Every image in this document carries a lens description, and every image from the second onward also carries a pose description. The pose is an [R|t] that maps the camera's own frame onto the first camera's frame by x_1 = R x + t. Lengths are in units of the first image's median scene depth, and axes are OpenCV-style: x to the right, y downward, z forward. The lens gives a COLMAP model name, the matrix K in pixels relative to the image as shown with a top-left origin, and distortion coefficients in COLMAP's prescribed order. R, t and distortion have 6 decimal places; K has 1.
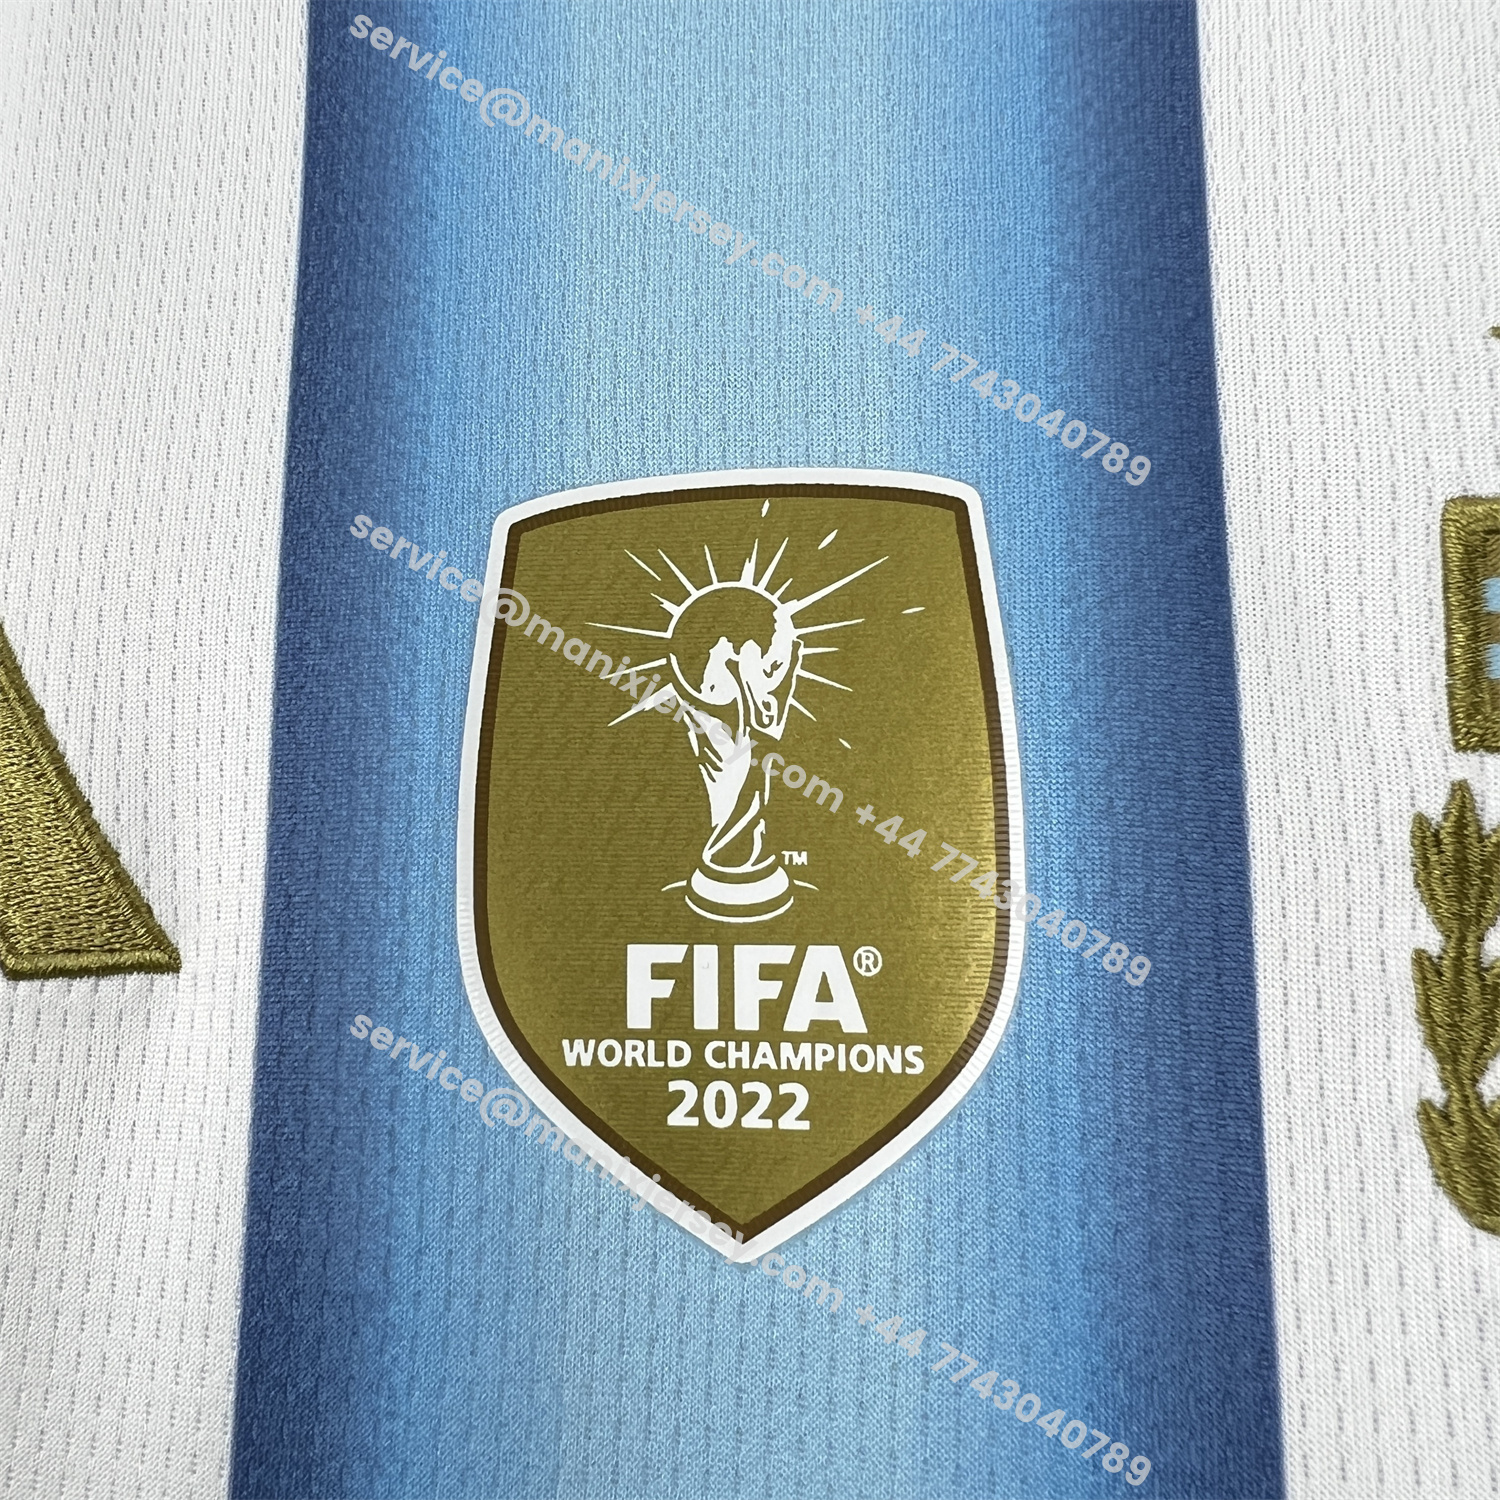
lens RADIAL K [[1617.4, 0, 750.0], [0, 1617.4, 750.0], [0, 0, 1]] dist [0.007335, 0.022718]
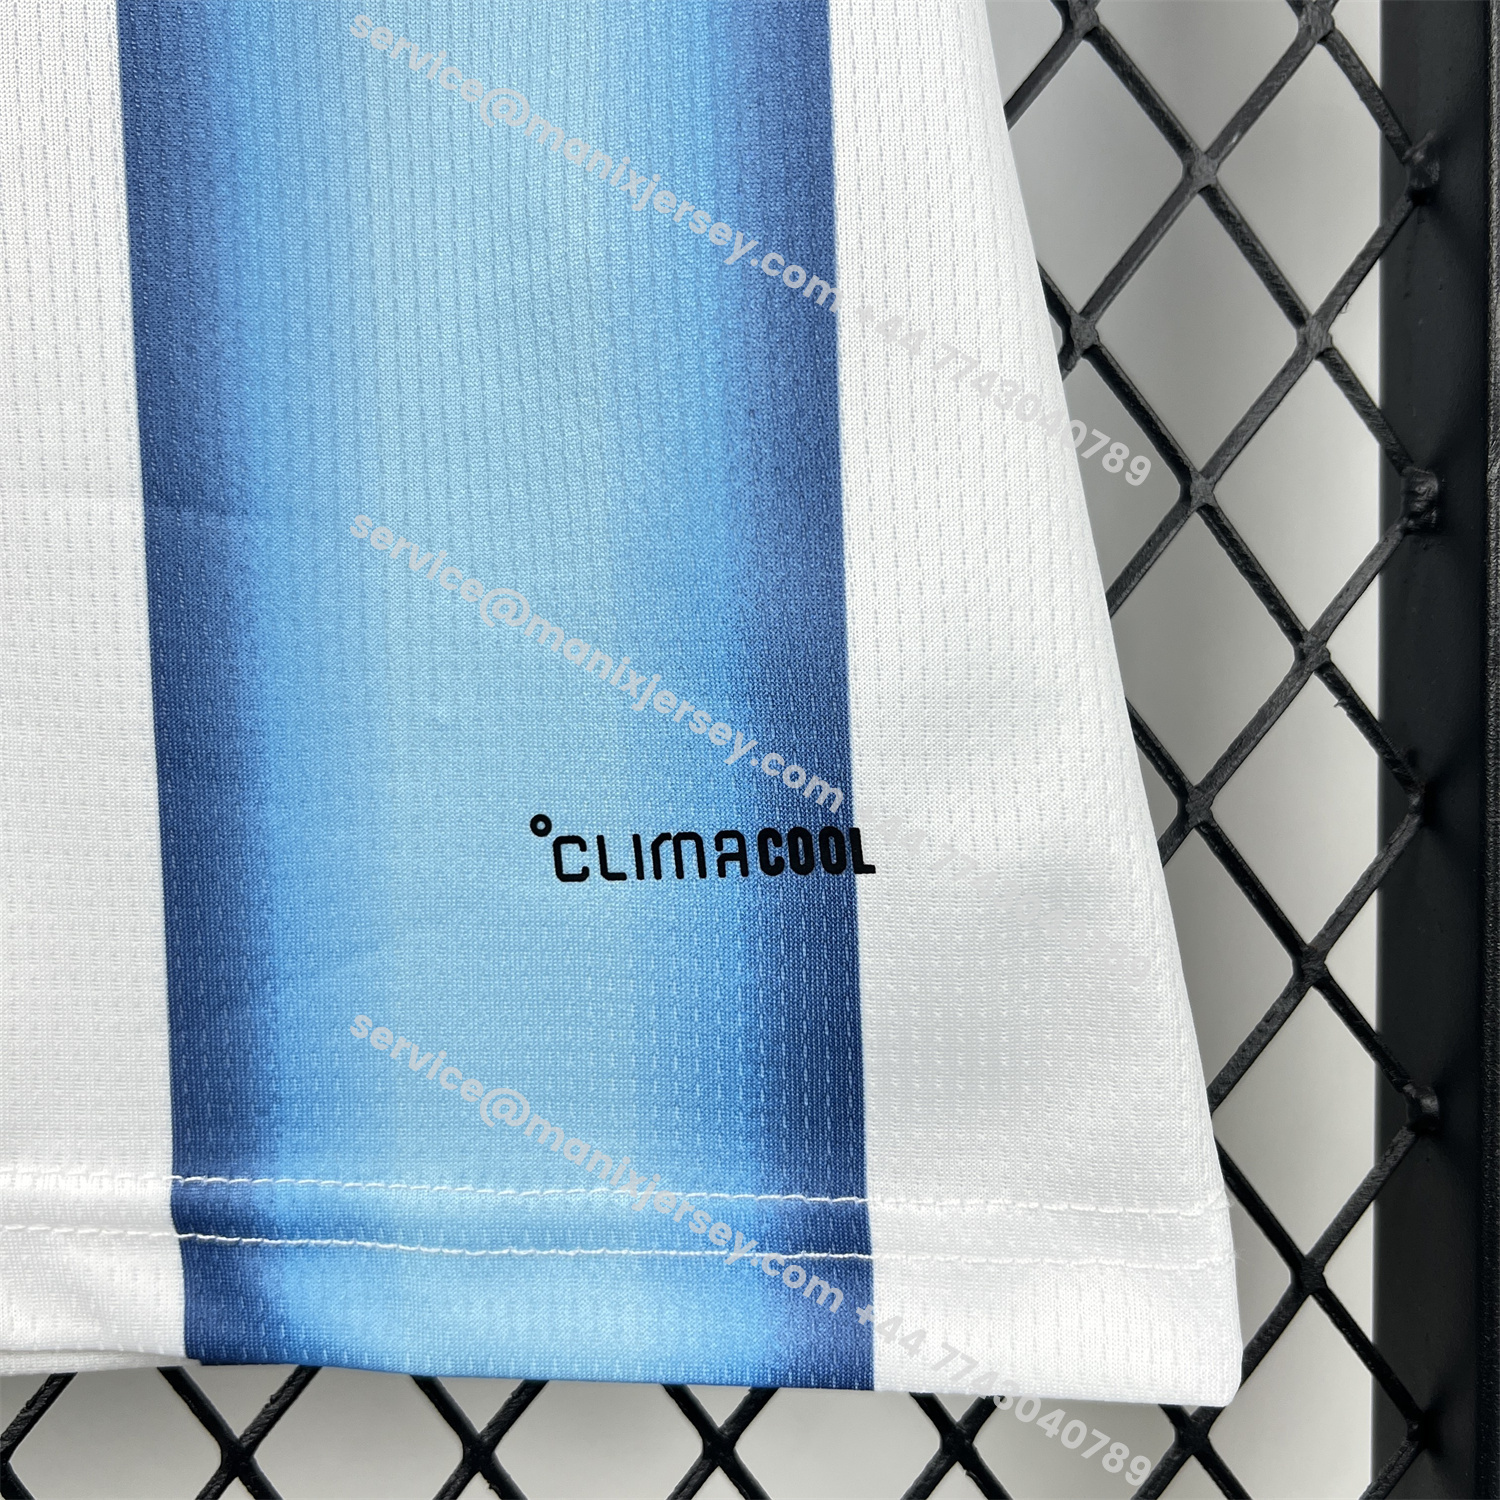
lens RADIAL K [[1620.7, 0, 750.0], [0, 1620.7, 750.0], [0, 0, 1]] dist [-0.002704, -0.040051]
pose [[0.999999, -0.001107, -0.000084, 0.000133], [0.001107, 0.999998, 0.001842, -0.318899], [0.000082, -0.001842, 0.999998, 0.000730]]
